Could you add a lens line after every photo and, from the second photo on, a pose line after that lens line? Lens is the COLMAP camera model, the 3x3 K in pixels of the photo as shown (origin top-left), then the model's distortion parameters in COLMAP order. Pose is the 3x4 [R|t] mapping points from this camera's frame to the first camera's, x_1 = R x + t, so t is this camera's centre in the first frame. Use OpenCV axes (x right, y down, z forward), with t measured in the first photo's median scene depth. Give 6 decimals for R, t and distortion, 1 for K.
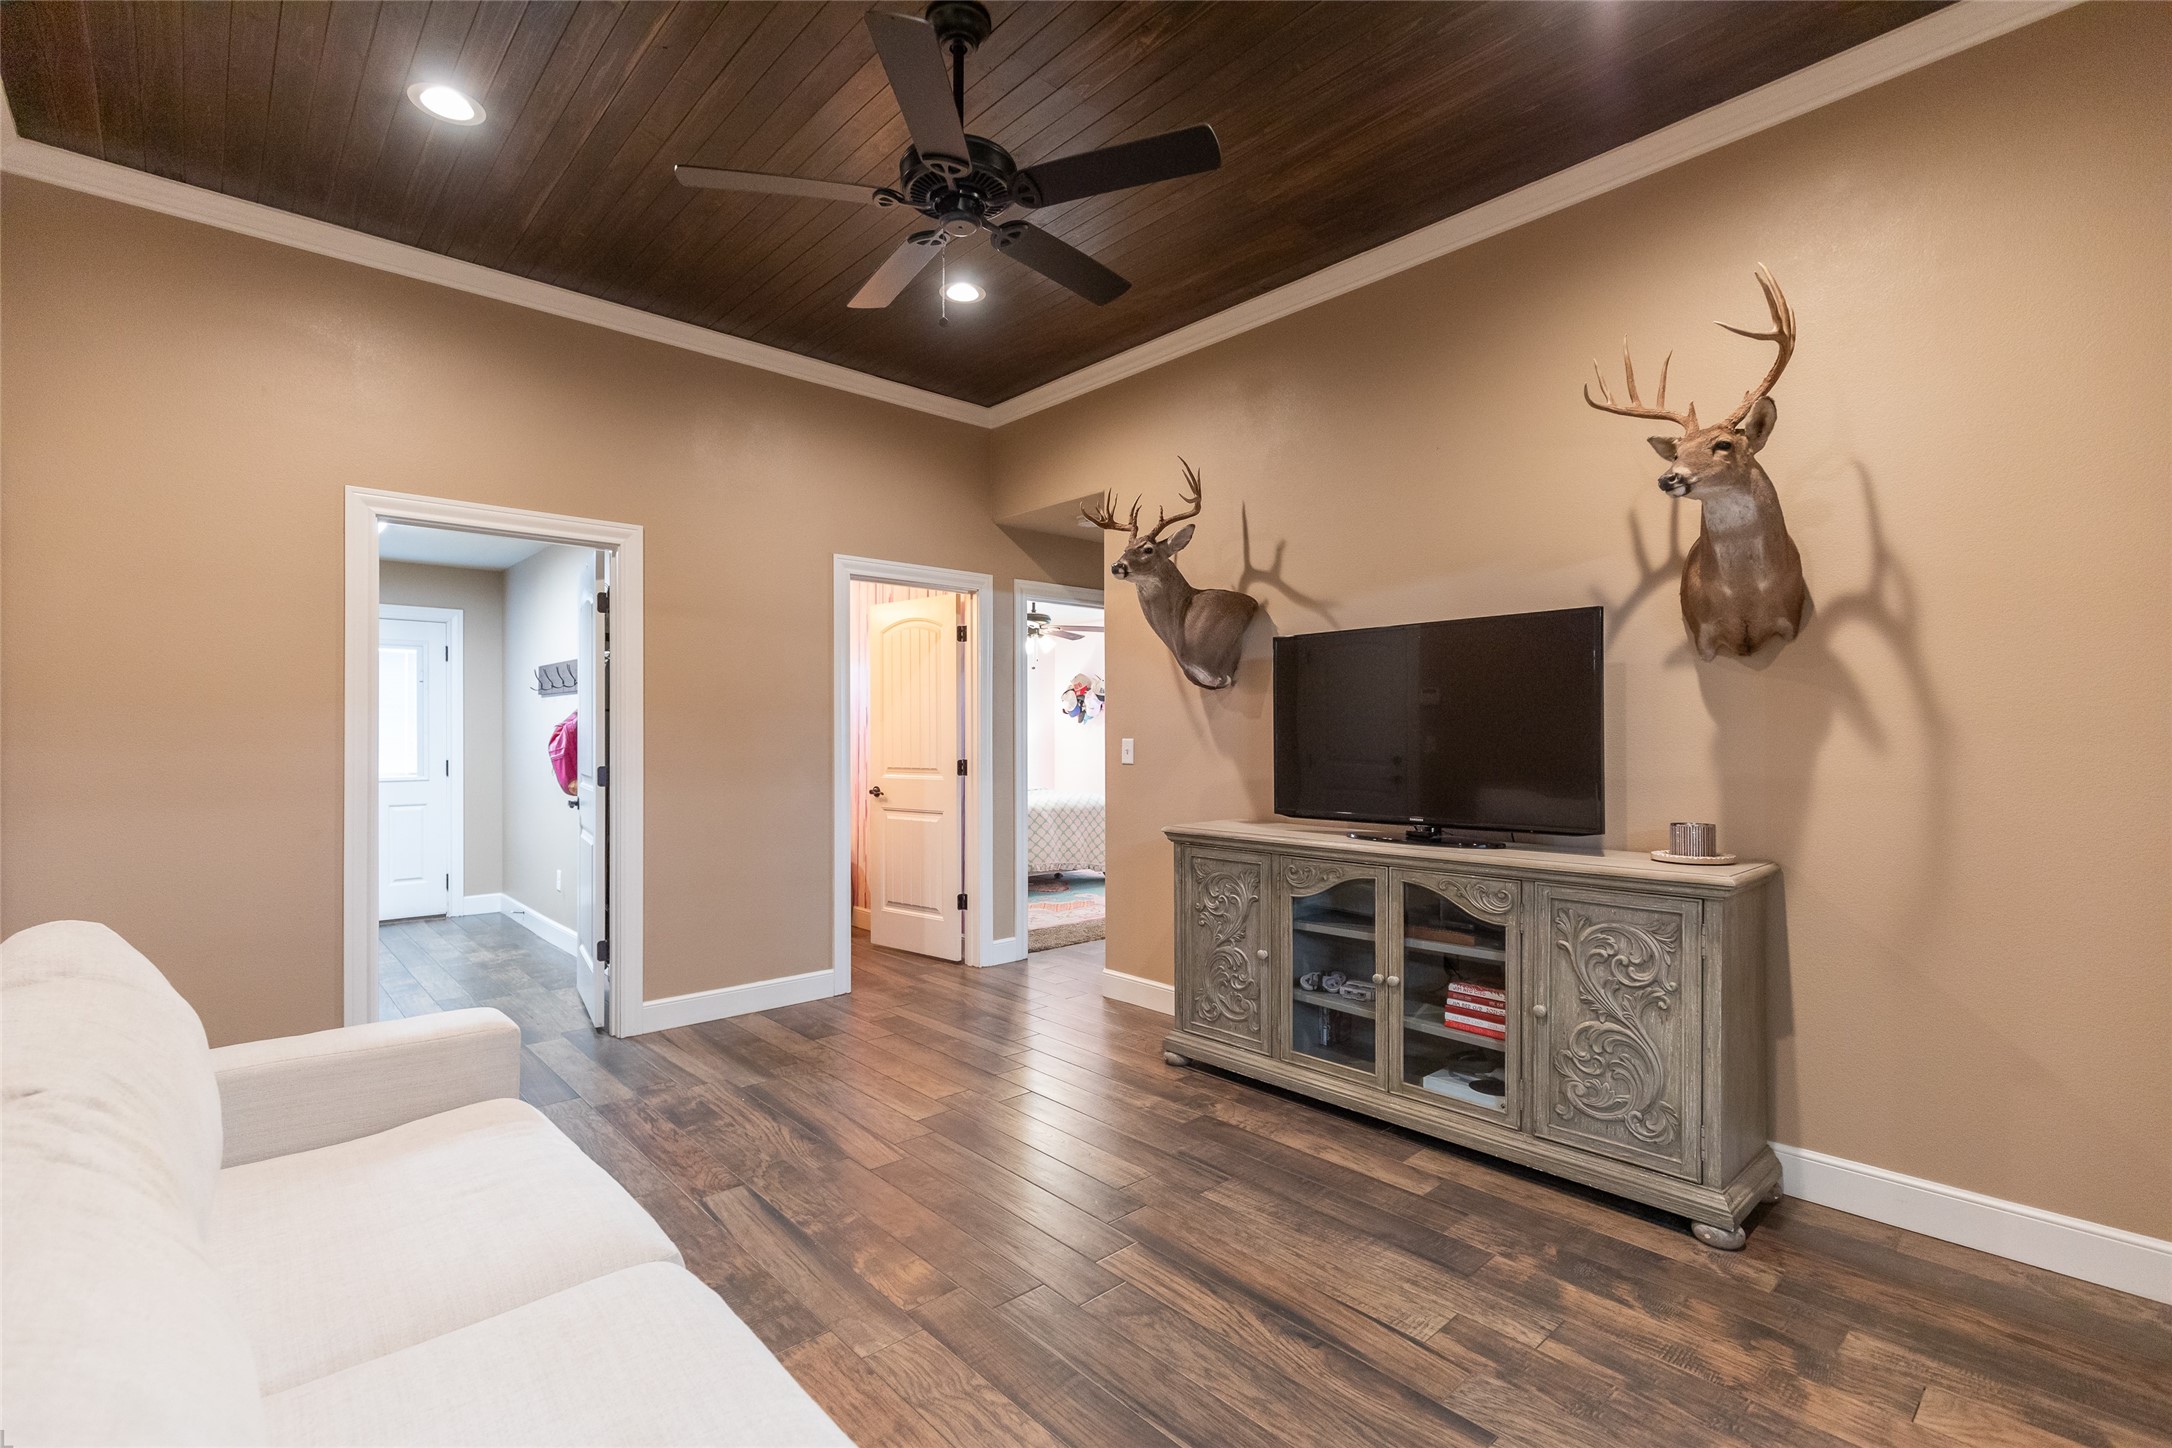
lens RADIAL K [[978.3, 0, 1083.4], [0, 978.3, 726.4], [0, 0, 1]] dist [0.010763, -0.000230]
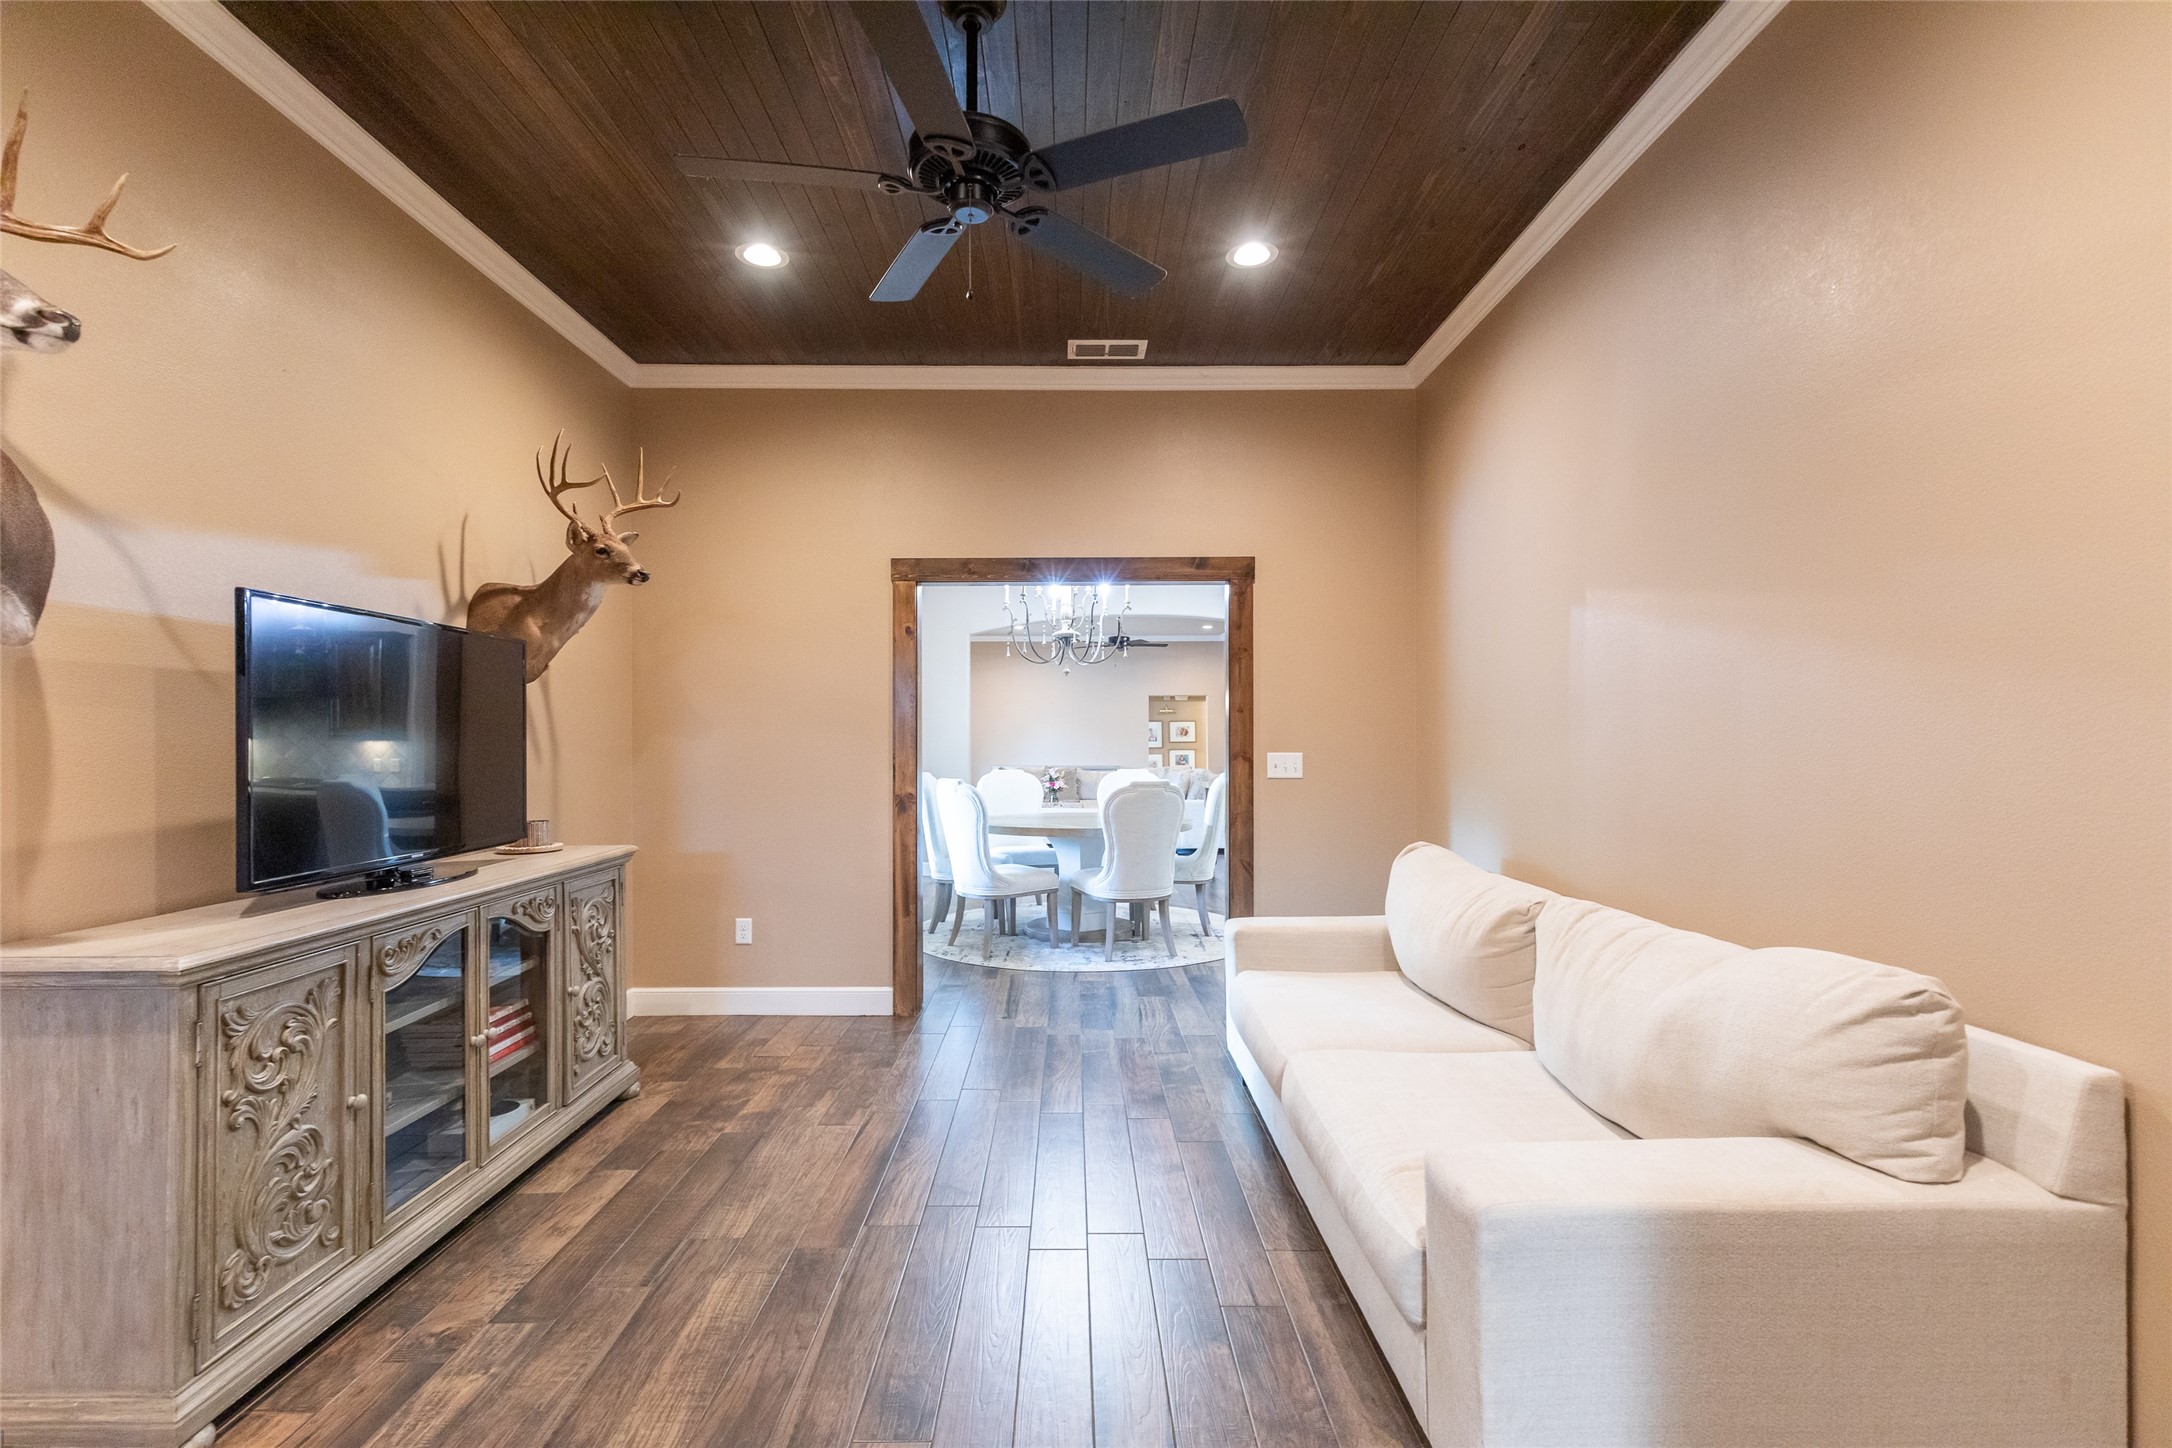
lens RADIAL K [[978.3, 0, 1085.5], [0, 978.3, 733.3], [0, 0, 1]] dist [0.010763, -0.000230]
pose [[-0.748902, 0.008468, 0.662626, -0.684066], [-0.000548, 0.999910, -0.013397, 0.003305], [-0.662680, -0.010396, -0.748830, 1.345238]]
